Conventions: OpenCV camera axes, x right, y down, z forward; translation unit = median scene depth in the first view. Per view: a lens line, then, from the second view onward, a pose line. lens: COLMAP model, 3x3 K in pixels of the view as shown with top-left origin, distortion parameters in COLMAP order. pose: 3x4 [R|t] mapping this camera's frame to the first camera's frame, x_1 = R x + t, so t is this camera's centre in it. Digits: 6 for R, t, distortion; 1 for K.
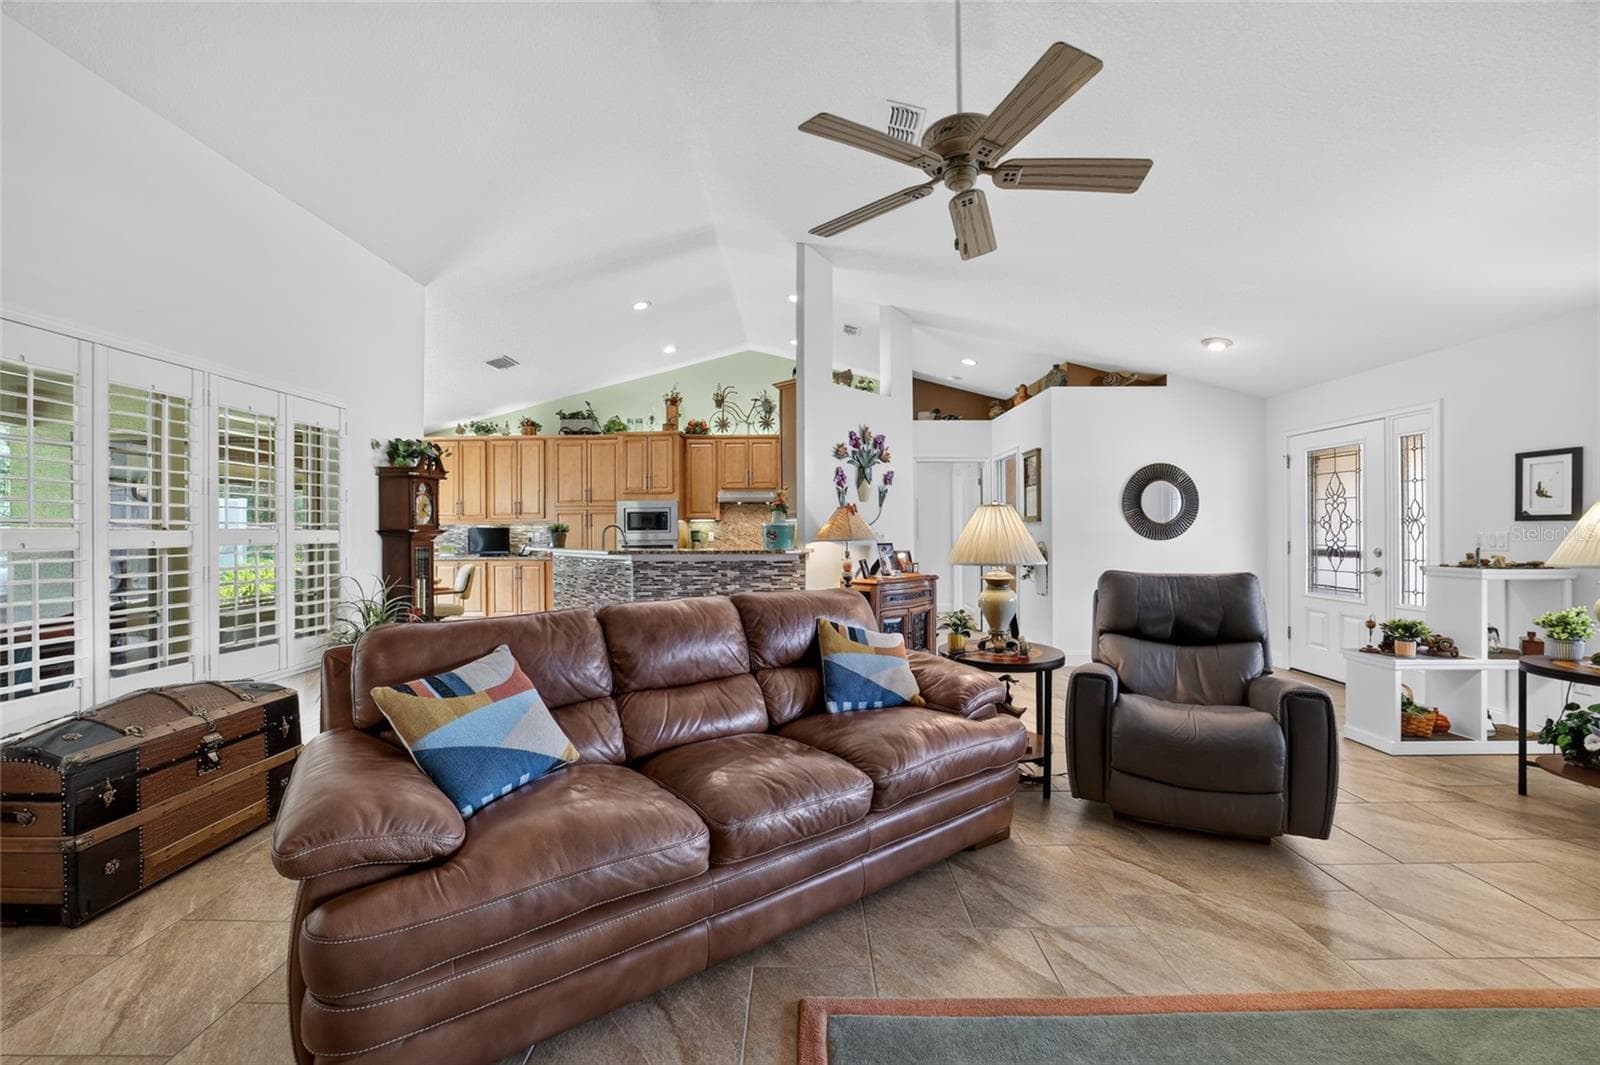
lens RADIAL K [[626.6, 0, 803.8], [0, 626.6, 529.8], [0, 0, 1]] dist [-0.037681, 0.008638]
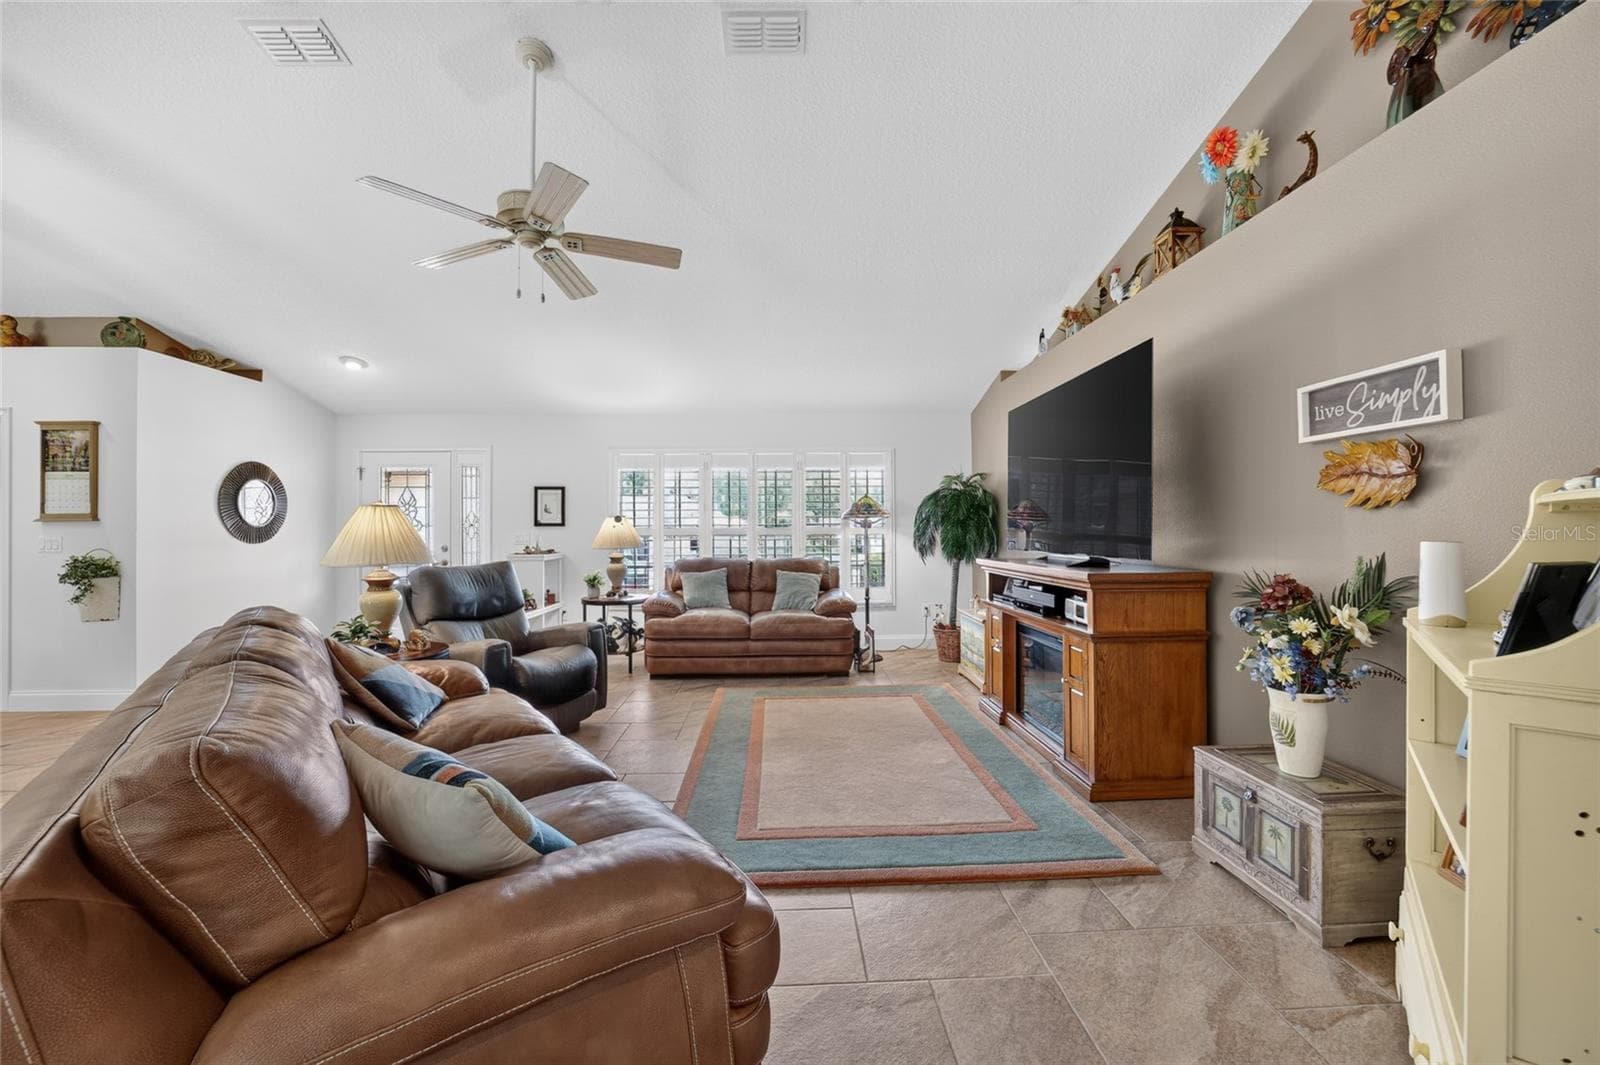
lens RADIAL K [[626.6, 0, 803.3], [0, 626.6, 529.1], [0, 0, 1]] dist [-0.037681, 0.008638]
pose [[-0.042930, 0.003491, 0.999072, -0.388737], [0.003324, 0.999989, -0.003352, 0.001038], [-0.999073, 0.003177, -0.042941, 0.206829]]
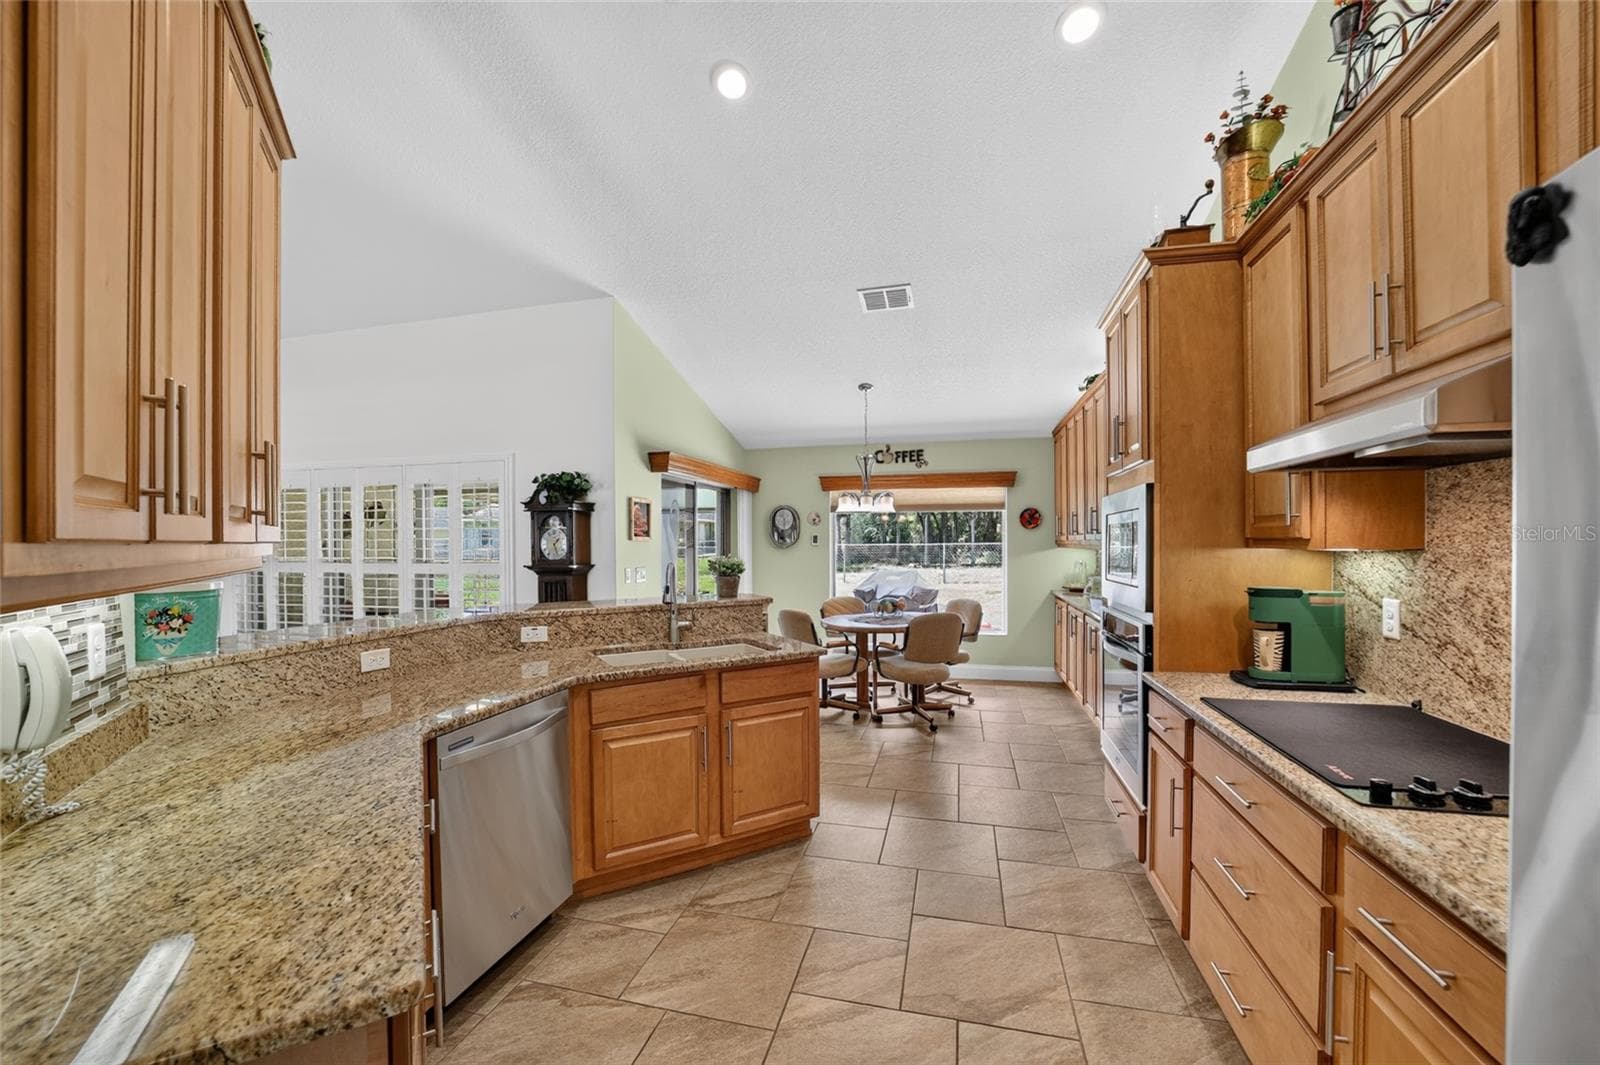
lens RADIAL K [[626.6, 0, 799.5], [0, 626.6, 549.3], [0, 0, 1]] dist [-0.037681, 0.008638]
pose [[-0.245718, 0.016177, -0.969206, 0.184542], [0.009777, 0.999851, 0.014210, -0.028298], [0.969292, -0.005984, -0.245840, 1.255933]]
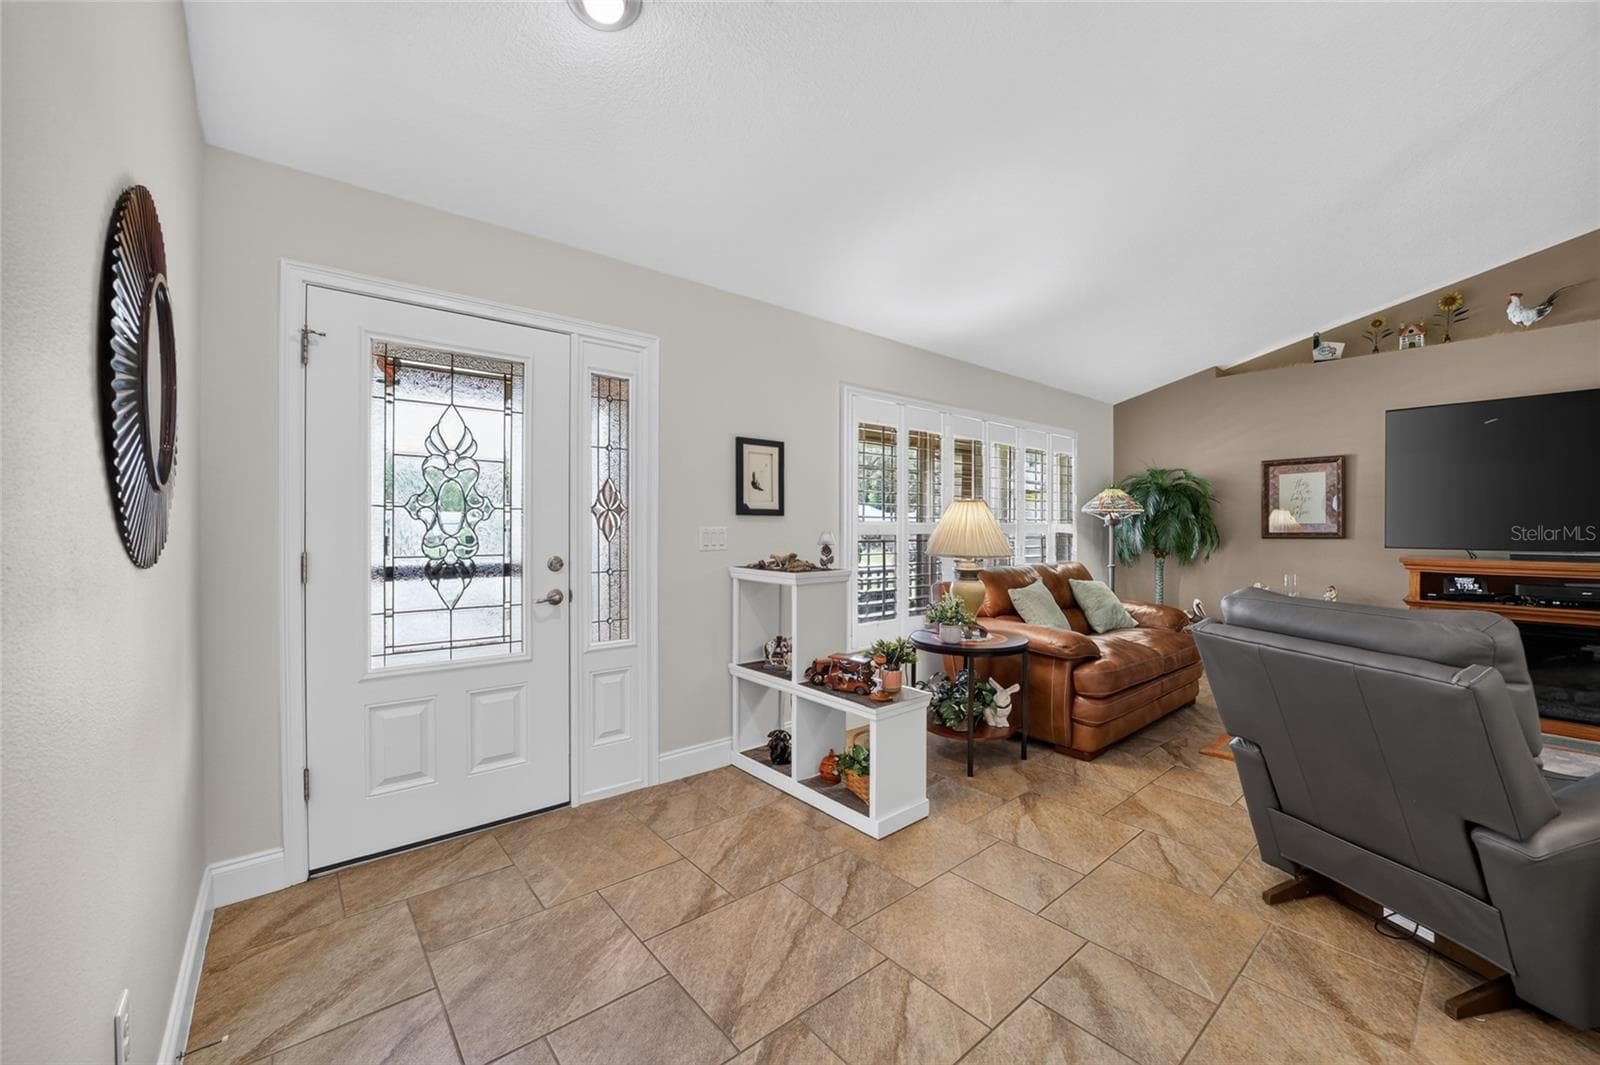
lens RADIAL K [[626.6, 0, 802.9], [0, 626.6, 531.3], [0, 0, 1]] dist [-0.037681, 0.008638]
pose [[-0.649213, -0.006275, 0.760581, 0.281949], [-0.004304, 0.999980, 0.004576, 0.002958], [-0.760595, -0.000303, -0.649227, 0.976220]]
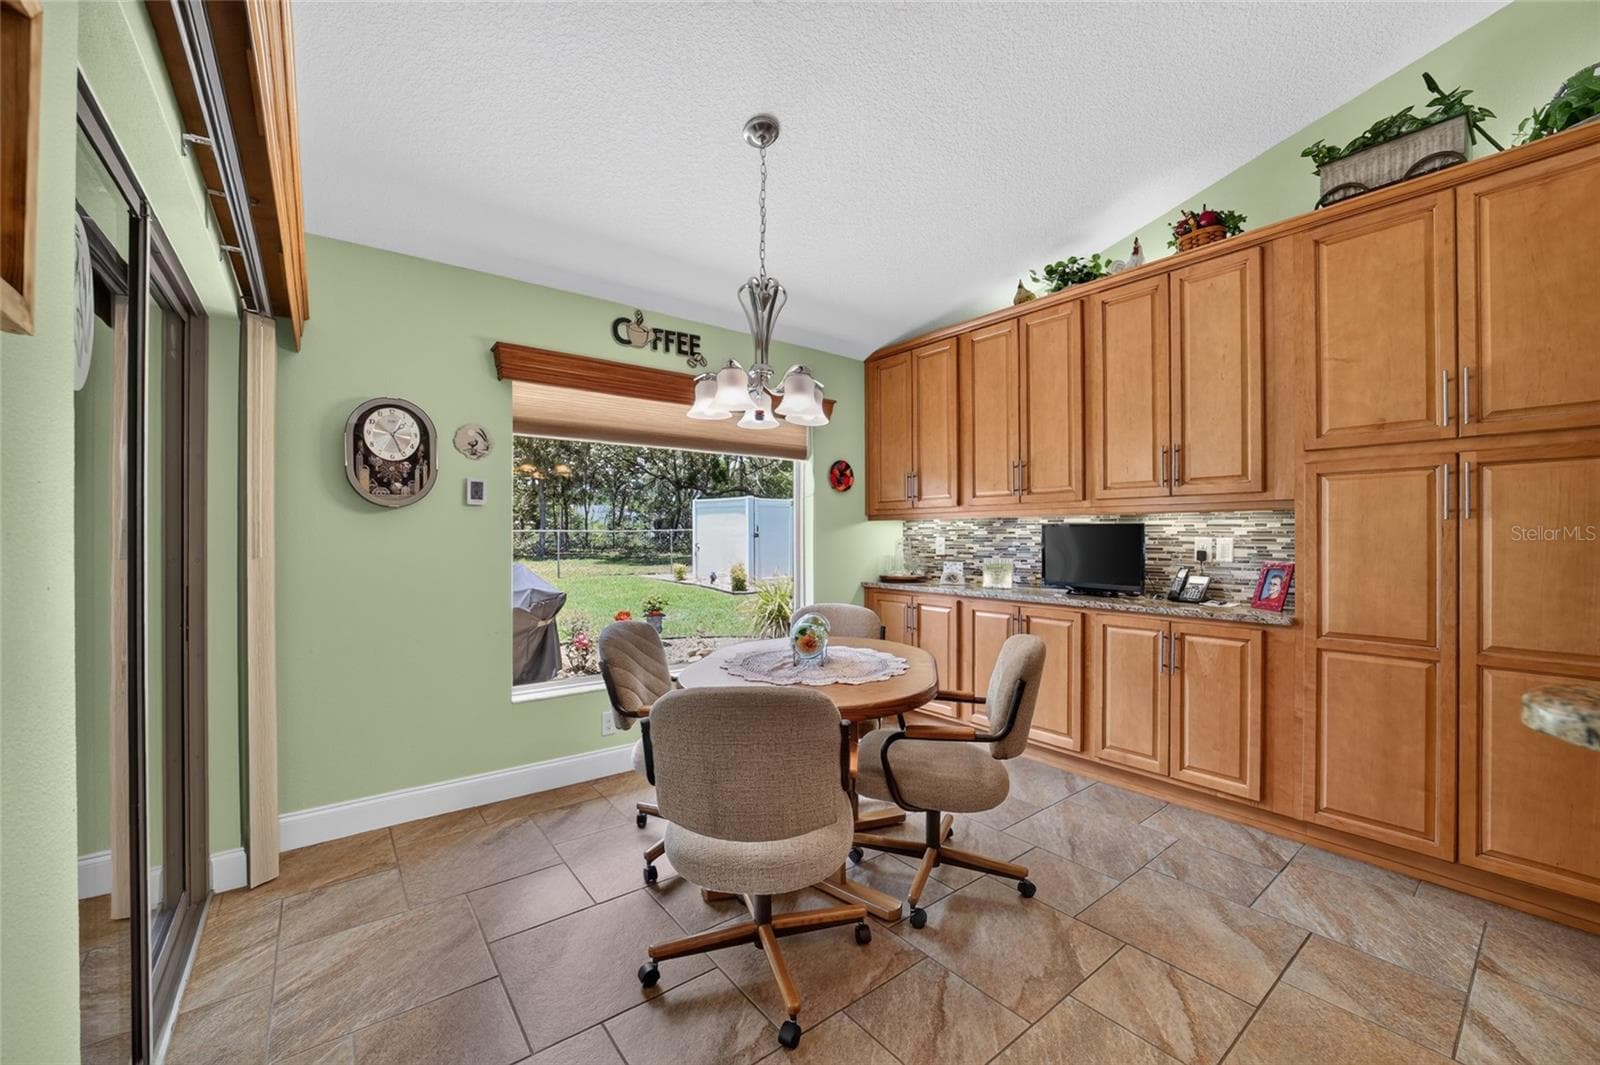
lens RADIAL K [[626.6, 0, 793.5], [0, 626.6, 535.6], [0, 0, 1]] dist [-0.037681, 0.008638]
pose [[0.610621, 0.004252, -0.791912, -0.447723], [0.000492, 0.999983, 0.005748, 0.003199], [0.791923, -0.003900, 0.610609, 0.881417]]
